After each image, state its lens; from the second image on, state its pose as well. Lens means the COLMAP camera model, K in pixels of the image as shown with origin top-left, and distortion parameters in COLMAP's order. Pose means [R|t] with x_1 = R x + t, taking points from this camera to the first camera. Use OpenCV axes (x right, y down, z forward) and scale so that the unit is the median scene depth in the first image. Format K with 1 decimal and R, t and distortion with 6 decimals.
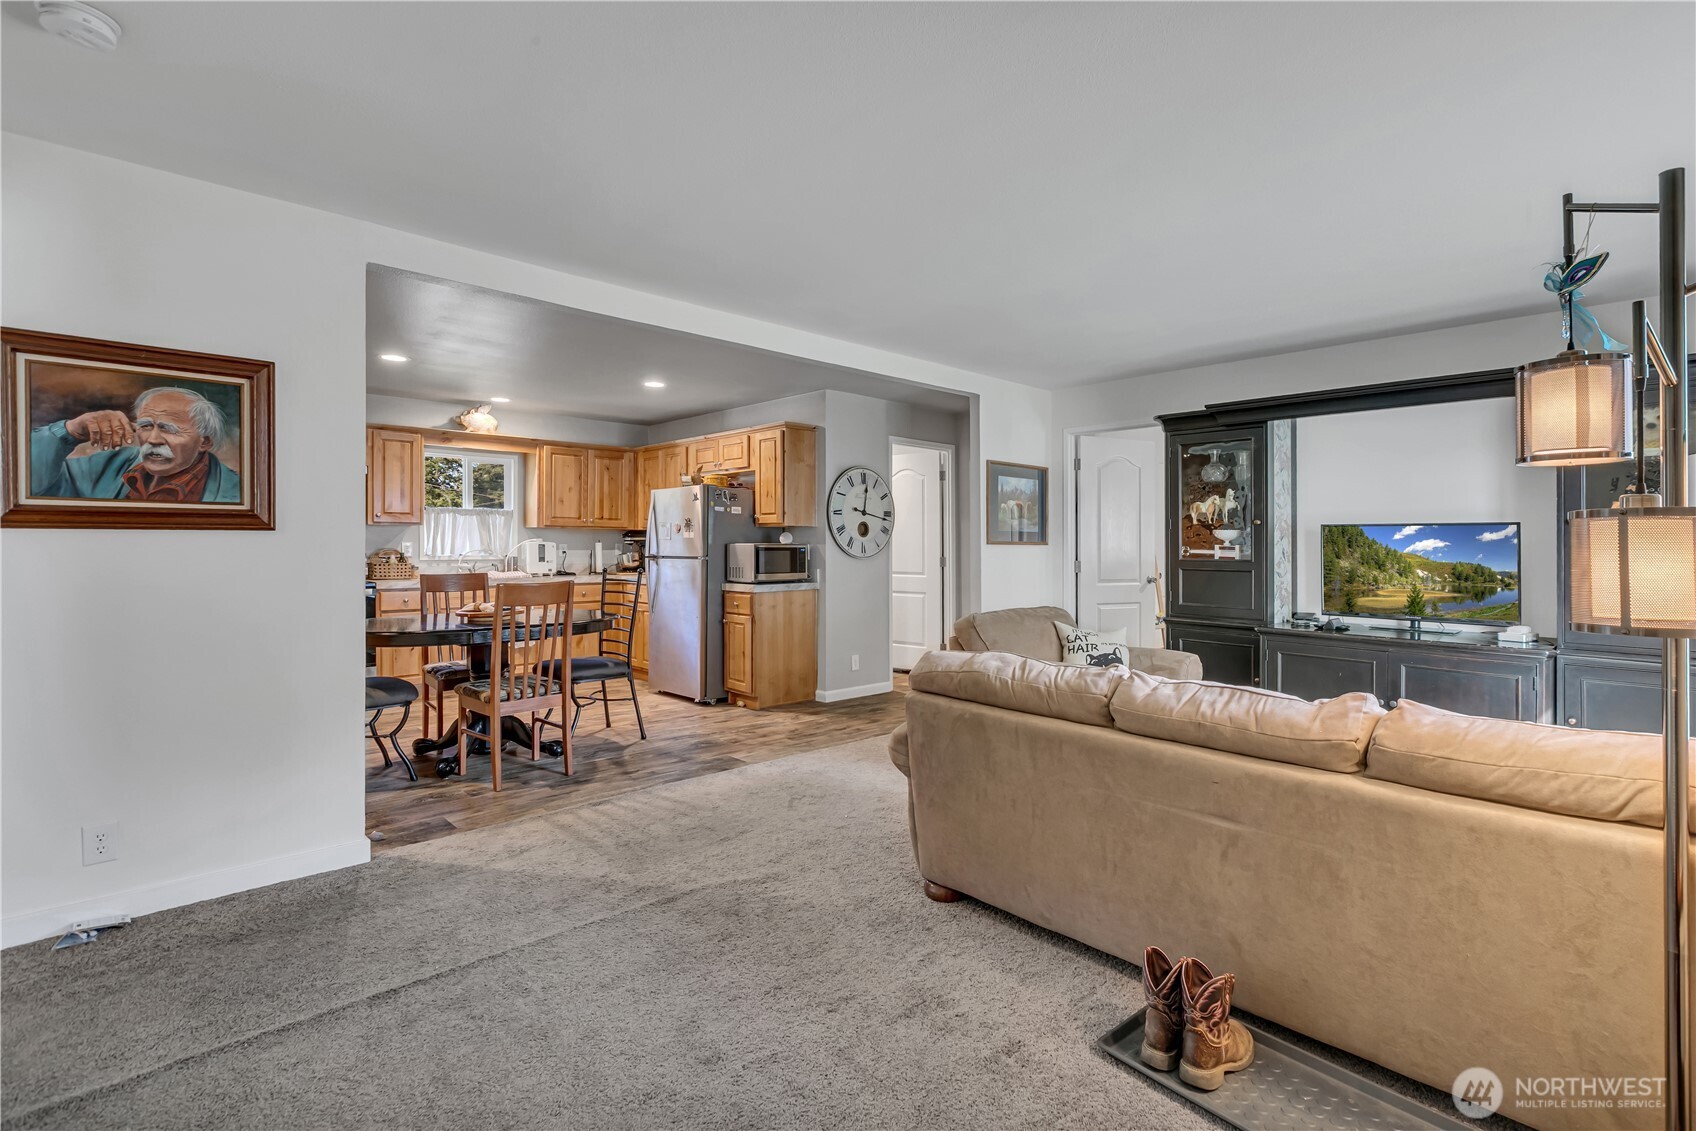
lens RADIAL K [[779.4, 0, 850.0], [0, 779.4, 526.8], [0, 0, 1]] dist [-0.007876, 0.000013]
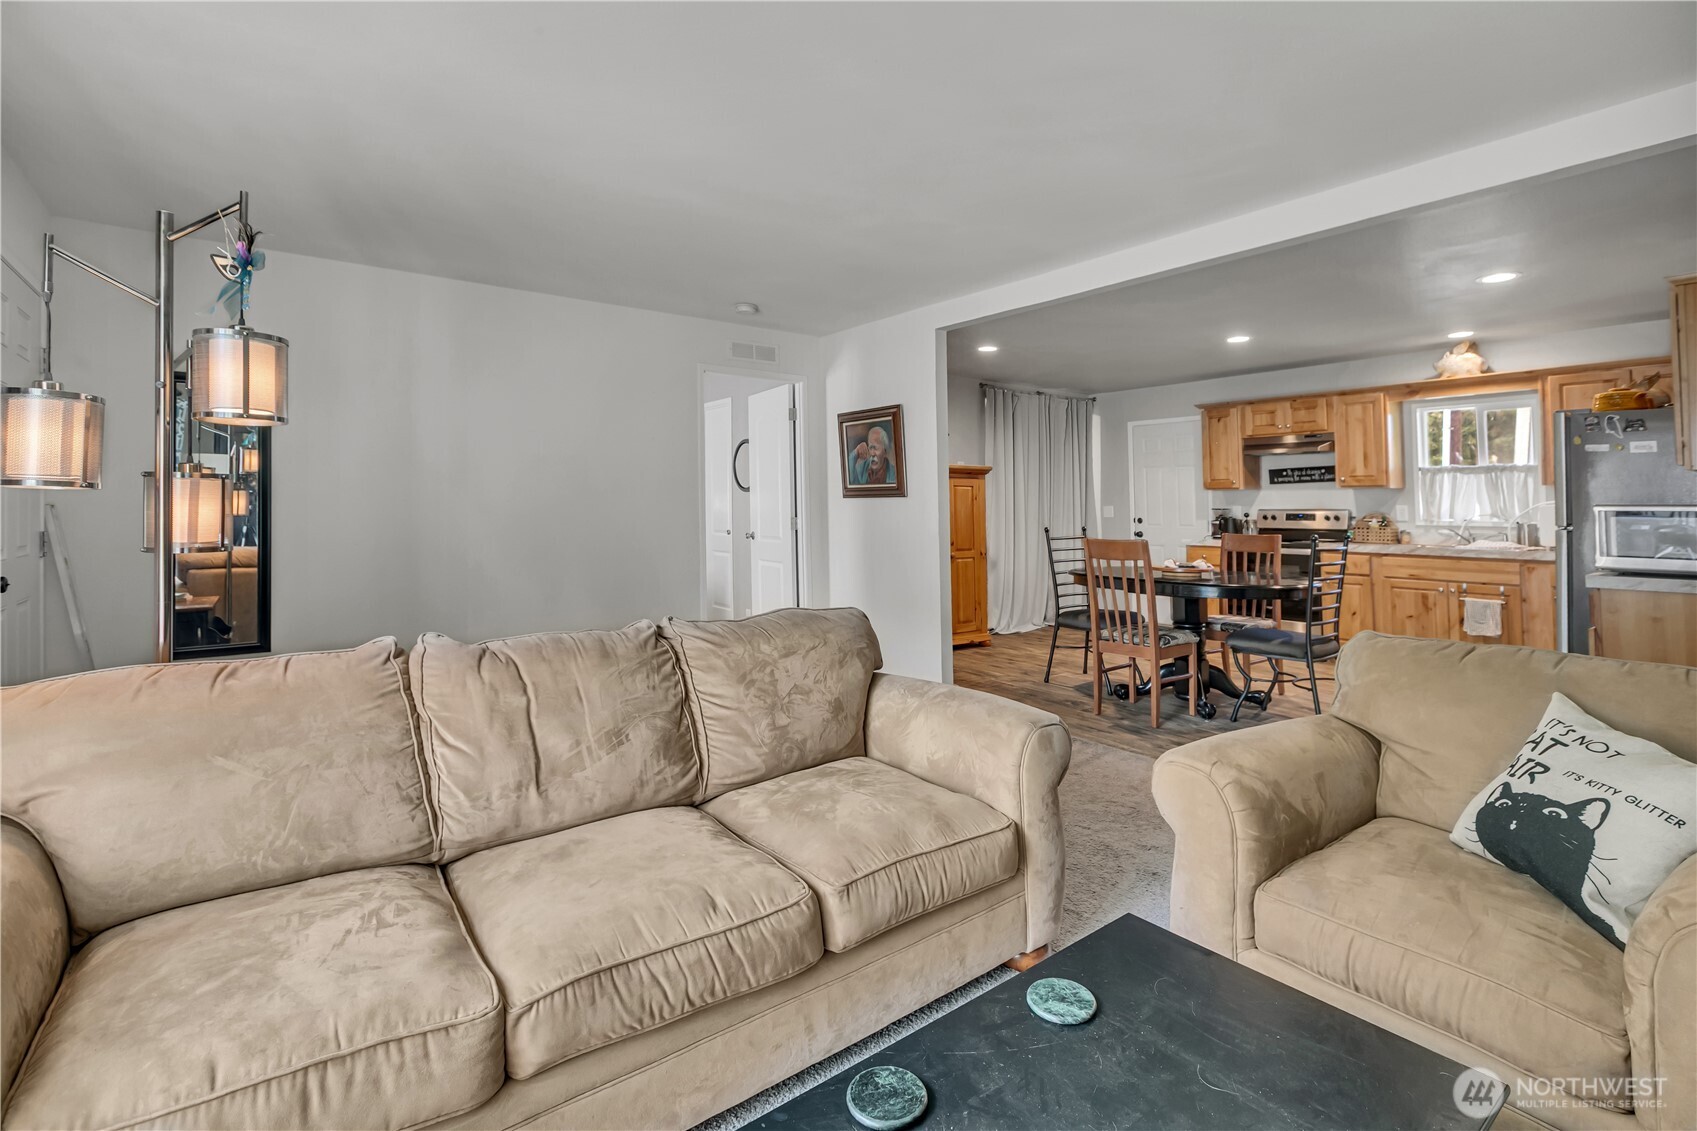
lens RADIAL K [[789.2, 0, 872.5], [0, 789.2, 483.9], [0, 0, 1]] dist [0.000809, -0.000127]
pose [[-0.095274, -0.032257, -0.994928, 0.478212], [0.017238, 0.999272, -0.034049, 0.015883], [0.995302, -0.020394, -0.094648, 0.478696]]
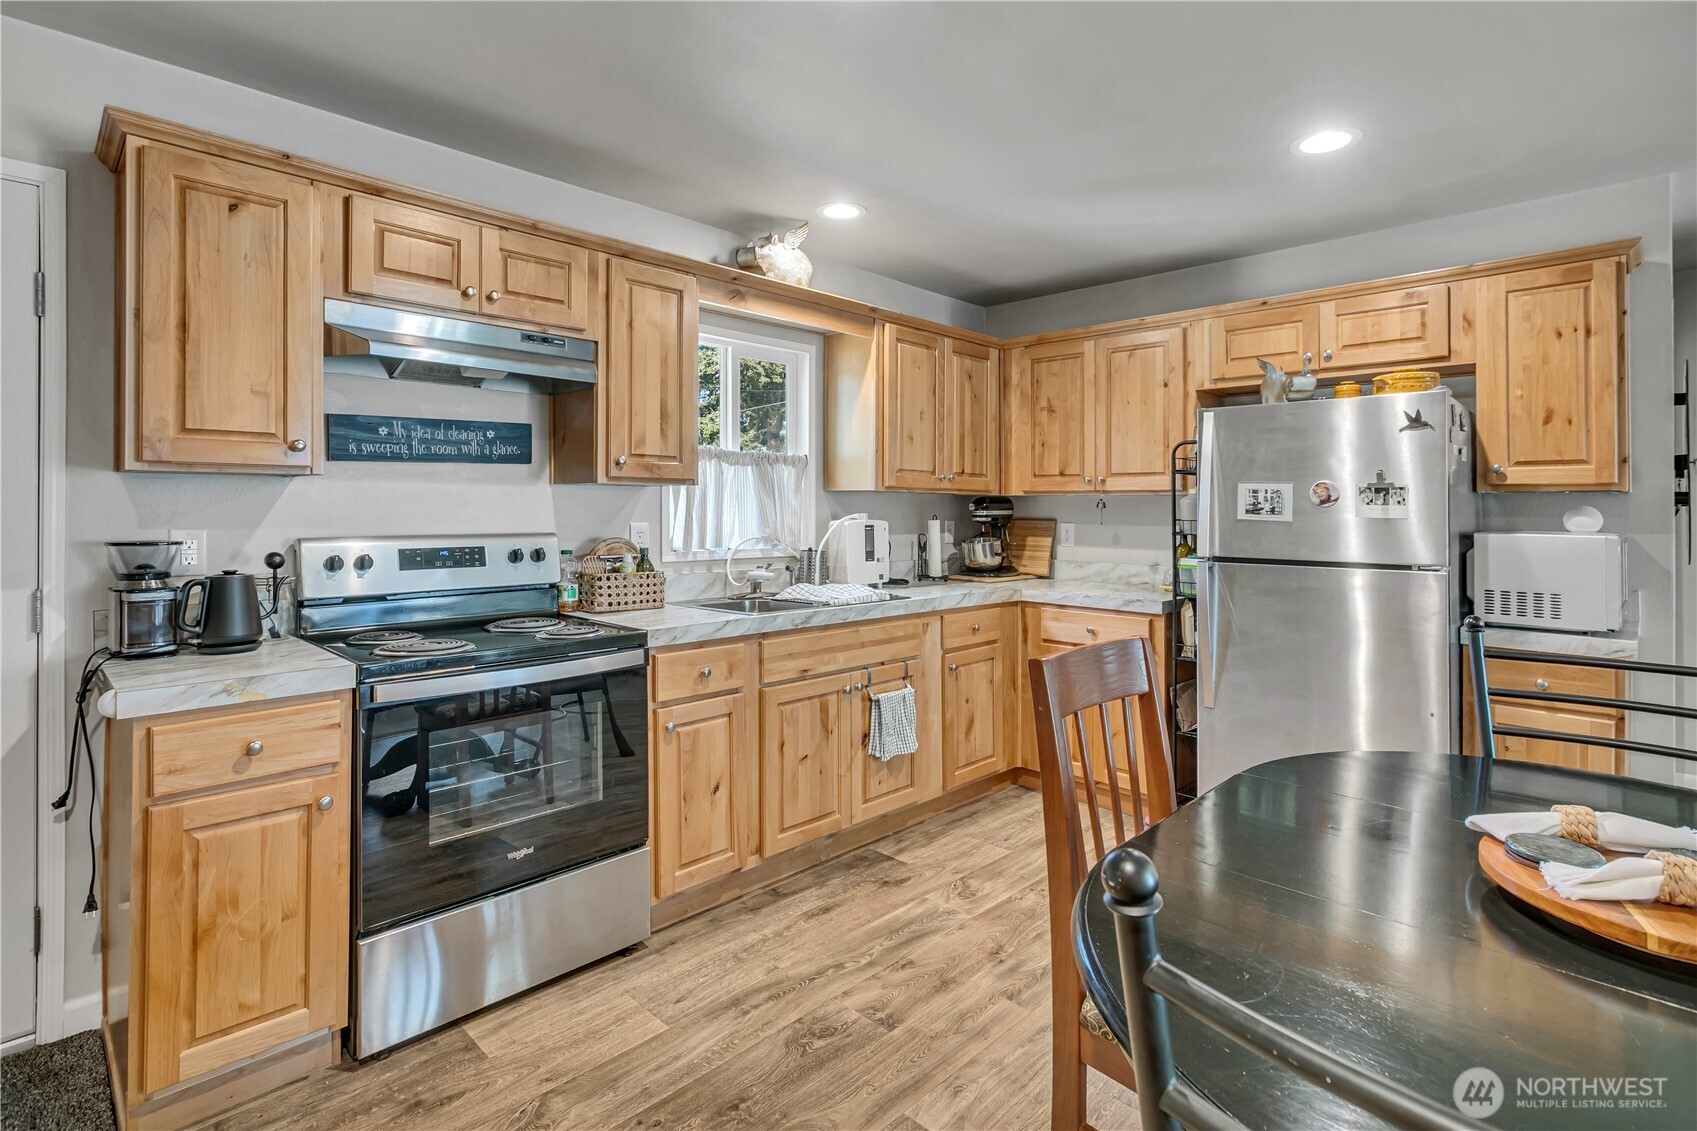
lens RADIAL K [[838.7, 0, 843.2], [0, 838.7, 497.6], [0, 0, 1]] dist [0.014017, -0.000054]
pose [[0.999269, 0.004521, 0.037953, -0.499108], [-0.004942, 0.999927, 0.011031, -0.000911], [-0.037901, -0.011211, 0.999219, 0.540072]]
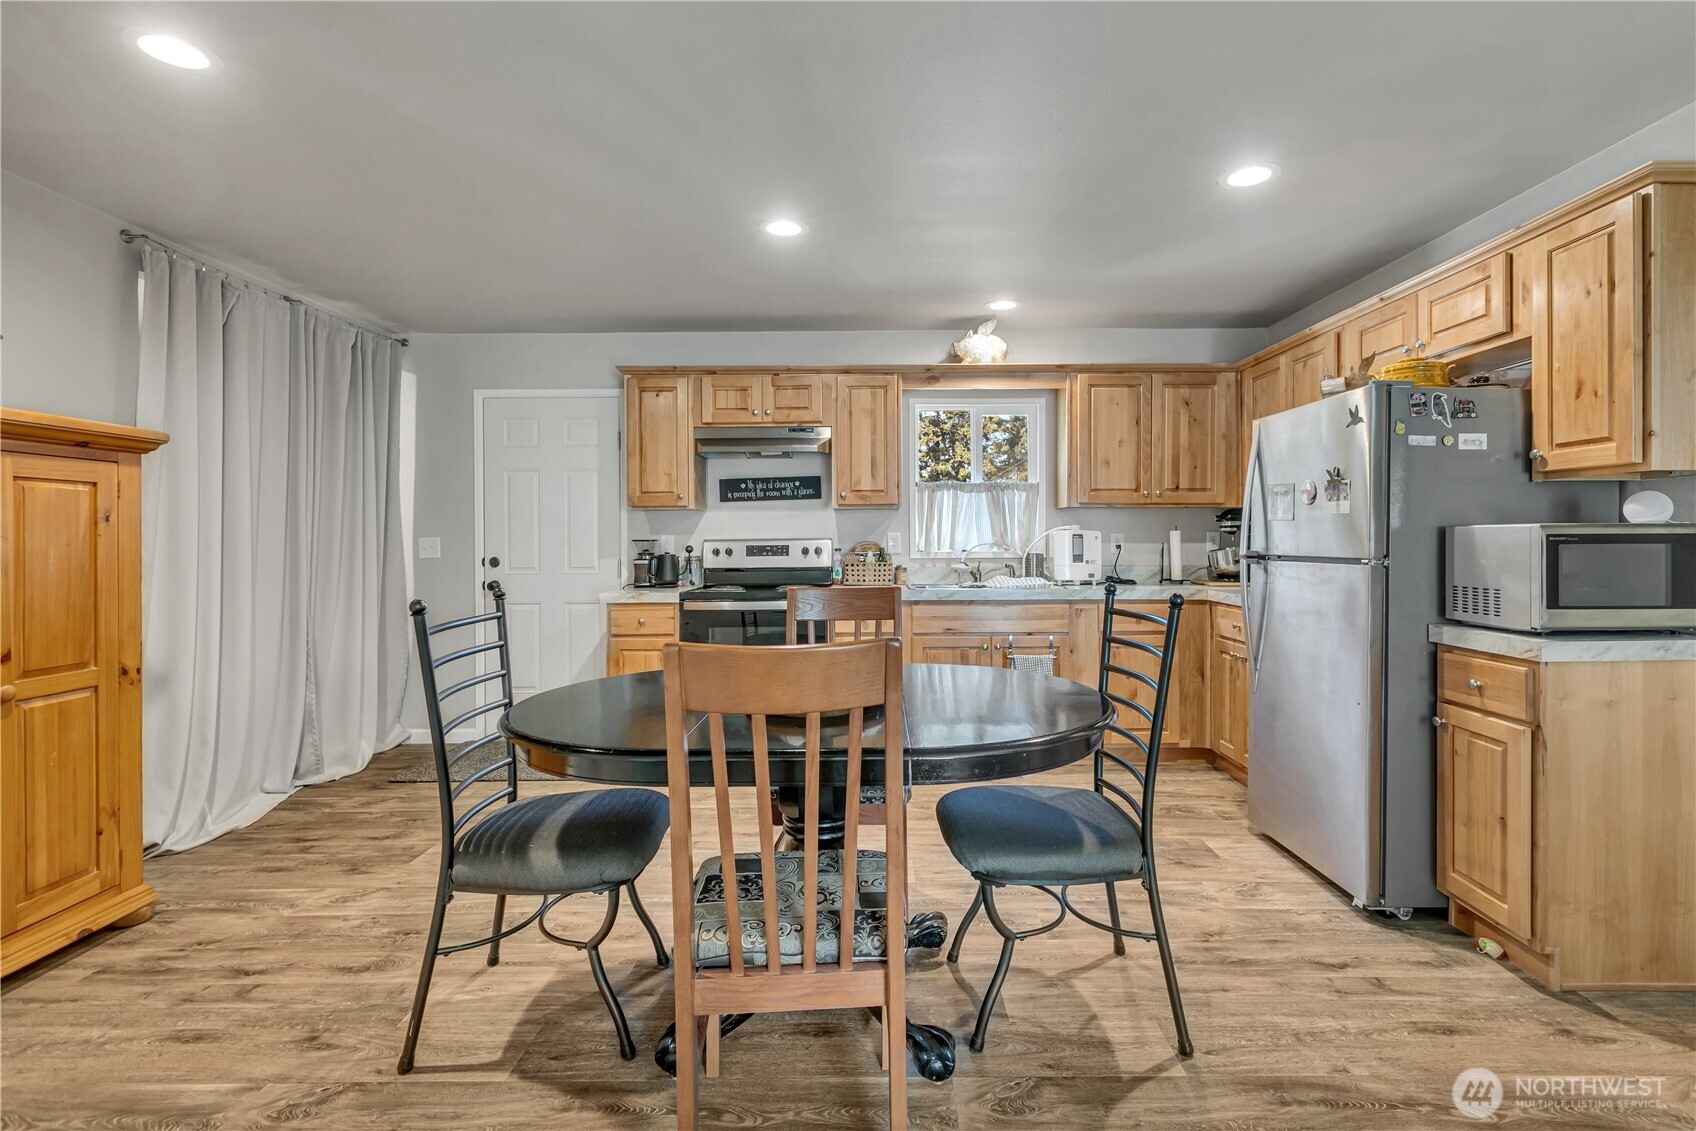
lens RADIAL K [[793.3, 0, 874.8], [0, 793.3, 552.0], [0, 0, 1]] dist [-0.002481, -0.000418]
pose [[0.728020, 0.004933, -0.685538, -0.089333], [0.023467, 0.999209, 0.032111, 0.014426], [0.685154, -0.039466, 0.727328, 0.488200]]
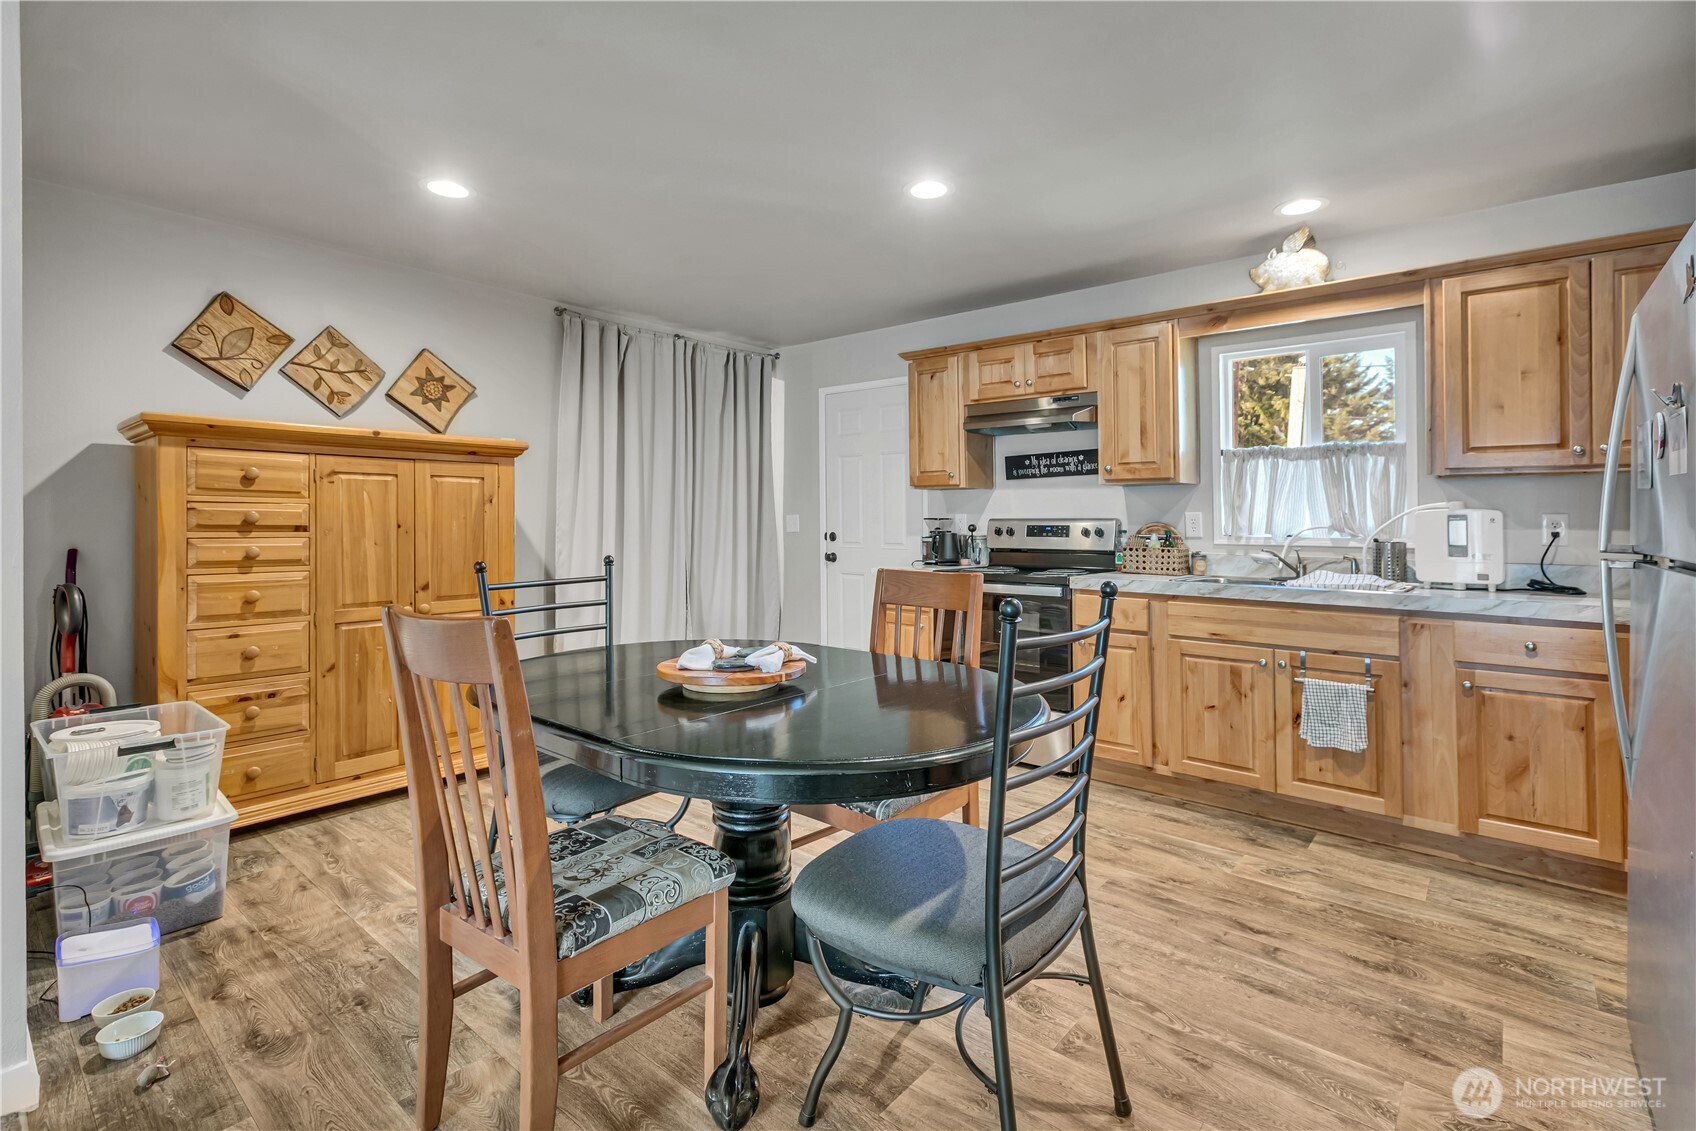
lens RADIAL K [[779.4, 0, 850.0], [0, 779.4, 526.8], [0, 0, 1]] dist [-0.007876, 0.000013]
pose [[0.117018, 0.008369, -0.993095, -0.016381], [0.020112, 0.999739, 0.010795, 0.020333], [0.992926, -0.021236, 0.116819, 0.715620]]
